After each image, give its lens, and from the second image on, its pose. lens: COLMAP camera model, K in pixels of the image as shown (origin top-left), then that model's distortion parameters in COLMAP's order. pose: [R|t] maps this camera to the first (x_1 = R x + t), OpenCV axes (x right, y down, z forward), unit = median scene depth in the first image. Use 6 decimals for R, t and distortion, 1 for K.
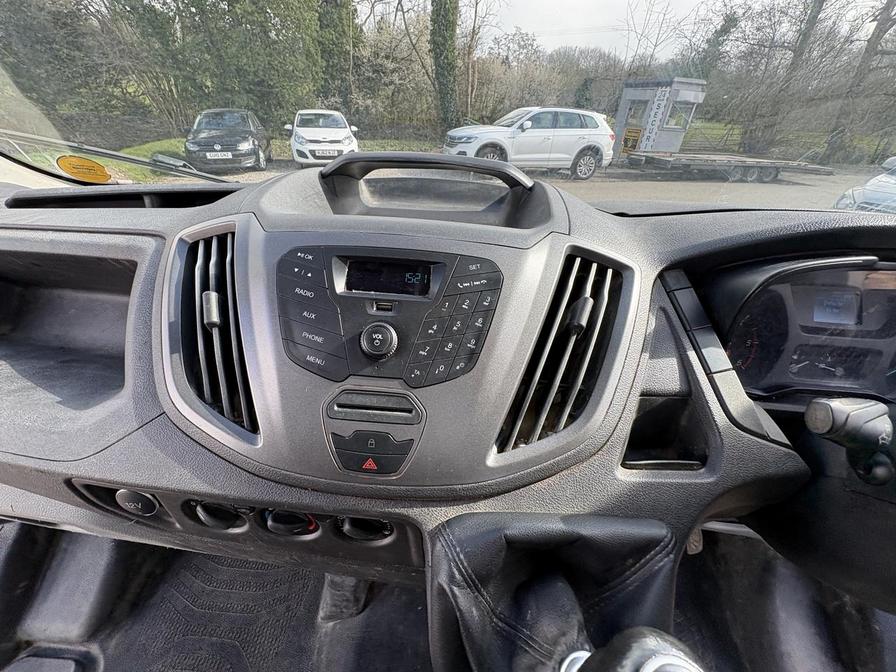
lens RADIAL K [[355.7, 0, 446.8], [0, 355.7, 336.2], [0, 0, 1]] dist [-0.000006, -0.000130]
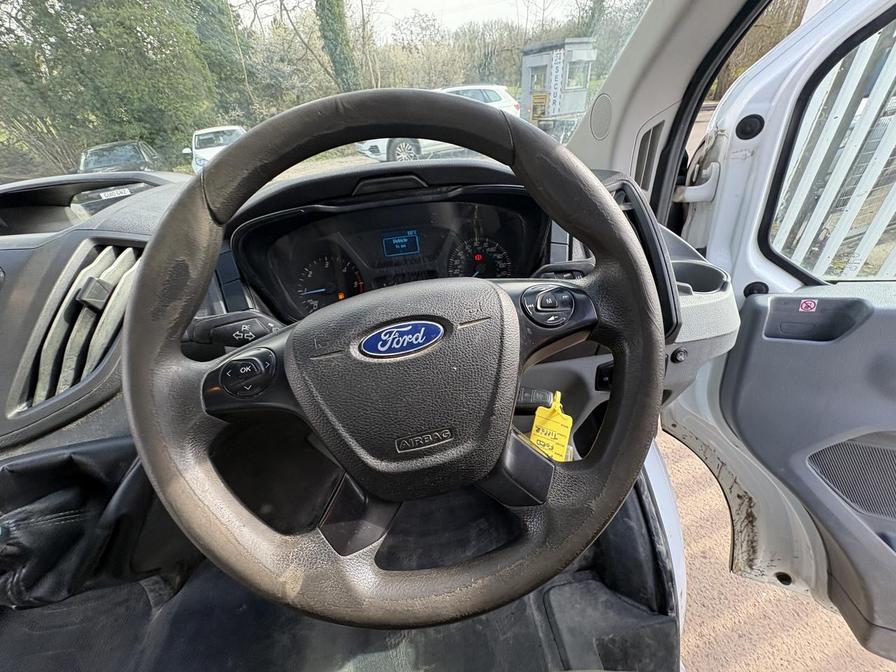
lens RADIAL K [[355.7, 0, 446.8], [0, 355.7, 336.2], [0, 0, 1]] dist [-0.000006, -0.000130]
pose [[0.973252, -0.213564, 0.084679, 0.042098], [0.211471, 0.976825, 0.033067, 0.008732], [-0.089778, -0.014275, 0.995859, -0.011412]]
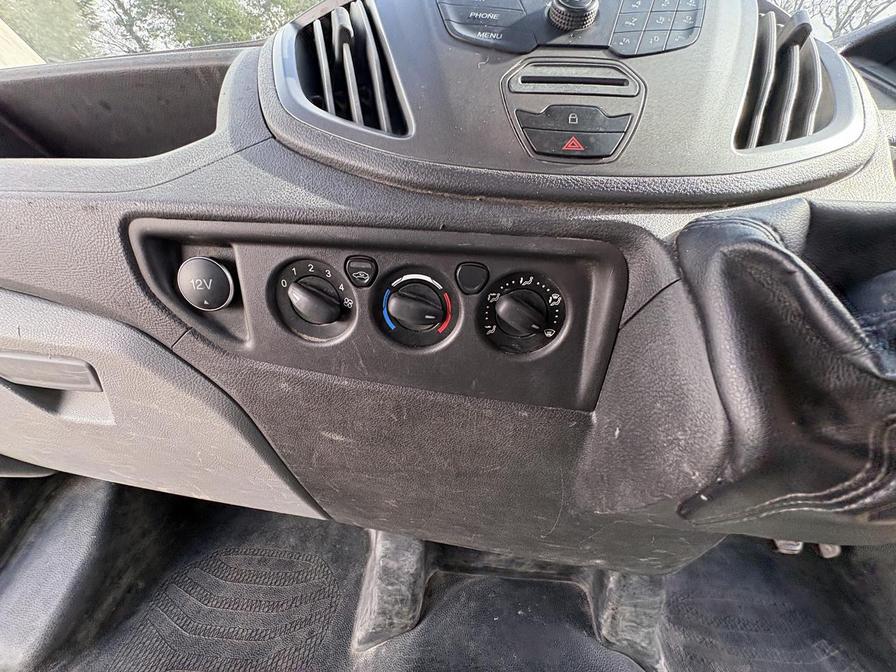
lens RADIAL K [[355.7, 0, 446.8], [0, 355.7, 336.2], [0, 0, 1]] dist [-0.000006, -0.000130]
pose [[0.999987, 0.002451, 0.004444, -0.011951], [-0.001466, 0.977793, -0.209568, 0.022412], [-0.004859, 0.209559, 0.977784, 0.009946]]
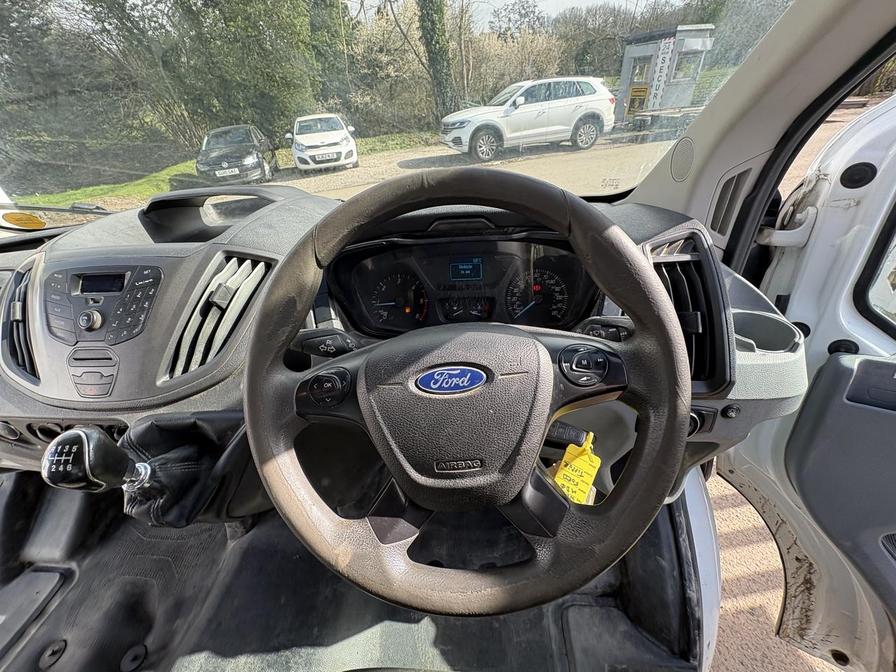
lens RADIAL K [[354.2, 0, 447.1], [0, 354.2, 337.8], [0, 0, 1]] dist [-0.000935, -0.000449]
pose [[0.992701, -0.089661, -0.080656, 0.043316], [0.092597, 0.995142, 0.033426, 0.005165], [0.077267, -0.040650, 0.996181, -0.015295]]
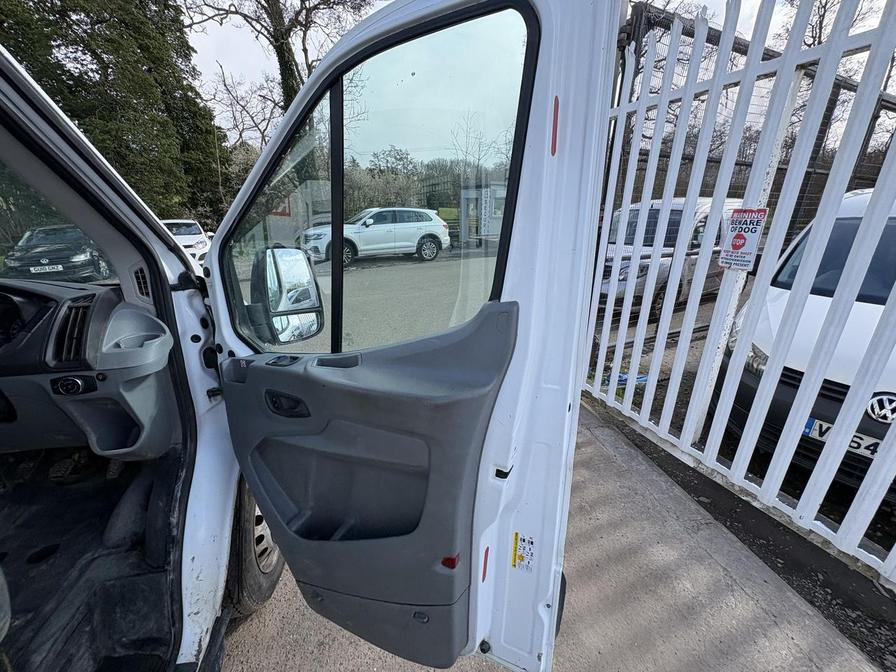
lens RADIAL K [[354.2, 0, 447.1], [0, 354.2, 337.8], [0, 0, 1]] dist [-0.000935, -0.000449]
pose [[0.964692, -0.131924, 0.227961, 0.146818], [0.177621, 0.964941, -0.193234, 0.045691], [-0.194477, 0.226902, 0.954303, -0.076687]]
